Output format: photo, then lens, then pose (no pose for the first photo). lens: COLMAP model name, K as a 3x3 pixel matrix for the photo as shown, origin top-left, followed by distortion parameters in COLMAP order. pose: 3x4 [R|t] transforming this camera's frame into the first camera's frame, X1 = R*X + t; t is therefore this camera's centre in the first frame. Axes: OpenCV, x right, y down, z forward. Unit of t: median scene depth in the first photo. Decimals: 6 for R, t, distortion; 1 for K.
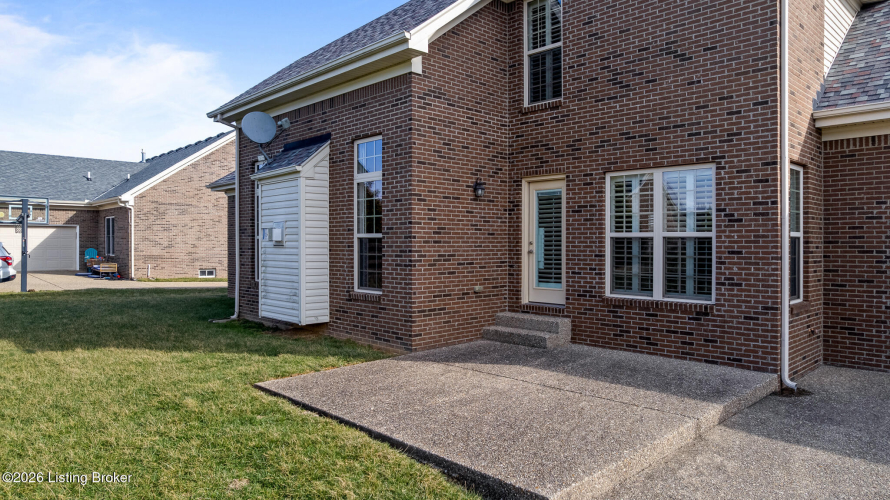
lens RADIAL K [[577.6, 0, 443.1], [0, 577.6, 244.1], [0, 0, 1]] dist [-0.033364, 0.005370]
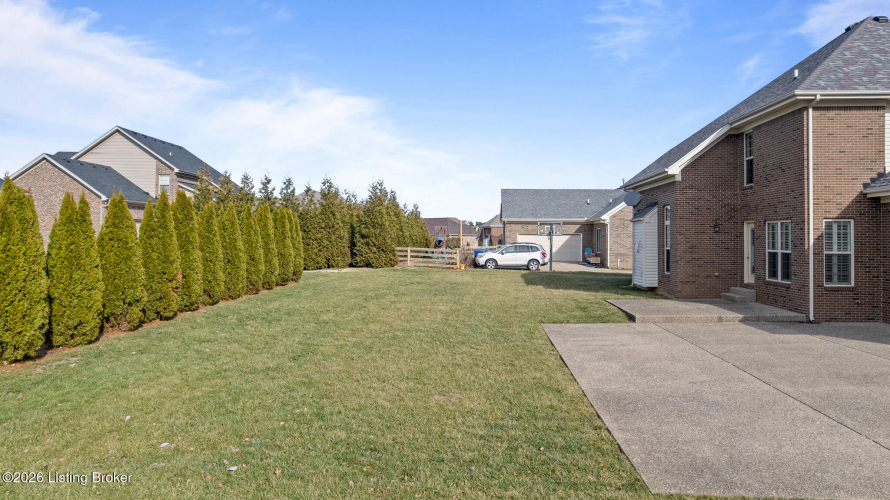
lens RADIAL K [[577.6, 0, 454.6], [0, 577.6, 219.0], [0, 0, 1]] dist [-0.033364, 0.005370]
pose [[0.681045, -0.020166, -0.731964, 0.924205], [-0.006904, 0.999399, -0.033958, -0.046568], [0.732209, 0.028181, 0.680497, -1.118317]]
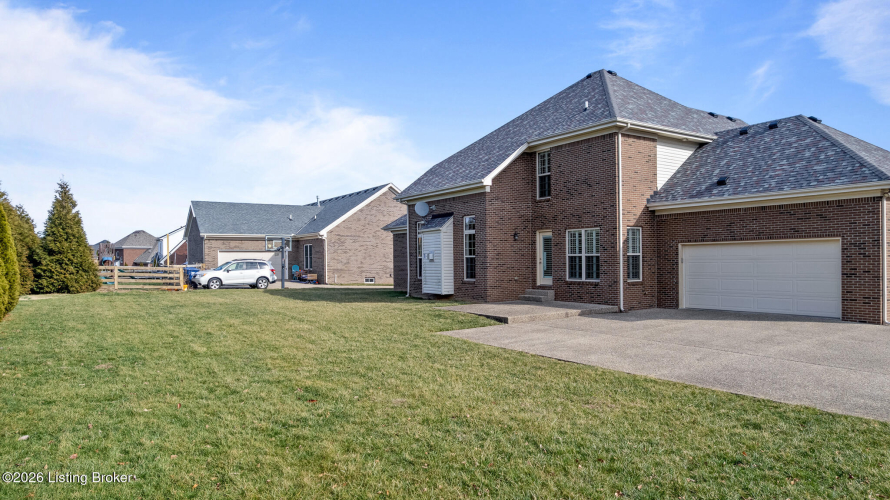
lens RADIAL K [[577.6, 0, 437.9], [0, 577.6, 253.2], [0, 0, 1]] dist [-0.033364, 0.005370]
pose [[0.979821, -0.012982, -0.199457, 0.210526], [0.010389, 0.999847, -0.014043, 0.003852], [0.199609, 0.011687, 0.979806, -1.322950]]
